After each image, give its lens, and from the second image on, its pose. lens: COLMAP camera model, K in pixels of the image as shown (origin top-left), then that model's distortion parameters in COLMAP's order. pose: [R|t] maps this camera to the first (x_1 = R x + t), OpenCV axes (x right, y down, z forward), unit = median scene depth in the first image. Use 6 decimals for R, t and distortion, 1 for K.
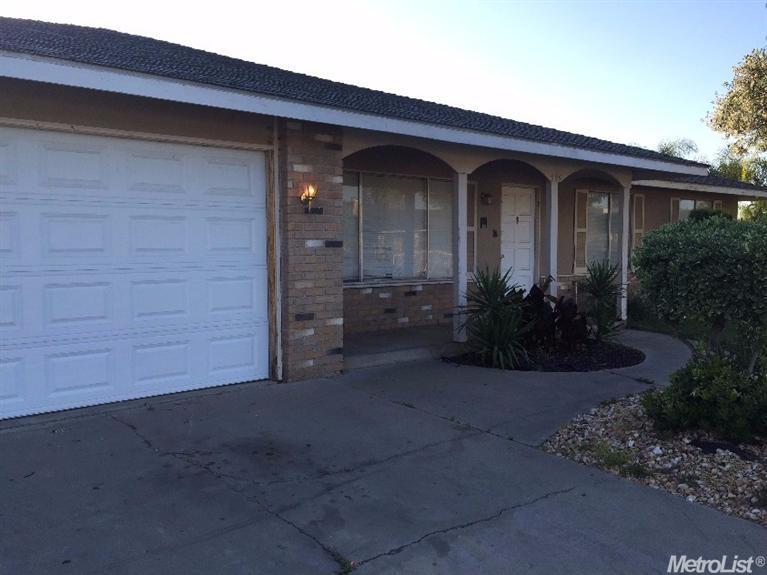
lens RADIAL K [[659.6, 0, 385.9], [0, 659.6, 287.3], [0, 0, 1]] dist [0.049194, 0.024427]
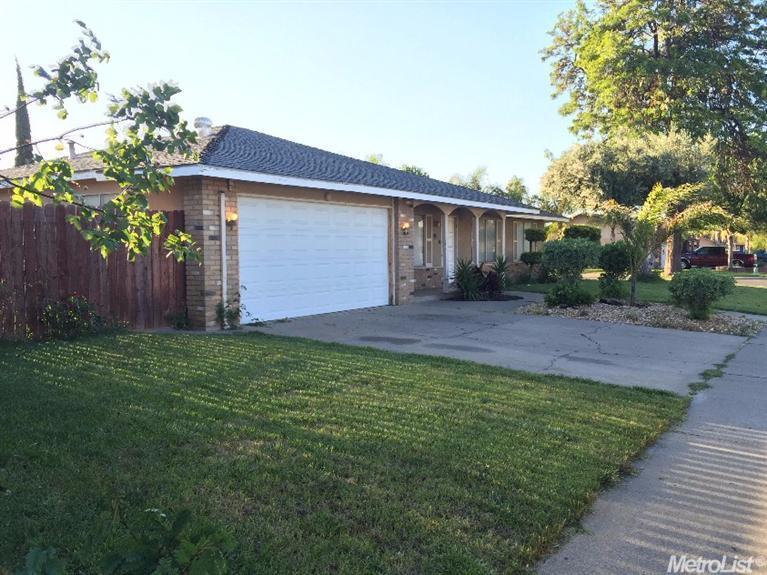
lens RADIAL K [[659.6, 0, 381.6], [0, 659.6, 287.1], [0, 0, 1]] dist [0.049194, 0.024427]
pose [[0.962021, -0.017610, 0.272408, -0.842936], [0.019741, 0.999792, -0.005083, 0.087570], [-0.272262, 0.010268, 0.962168, -1.256392]]
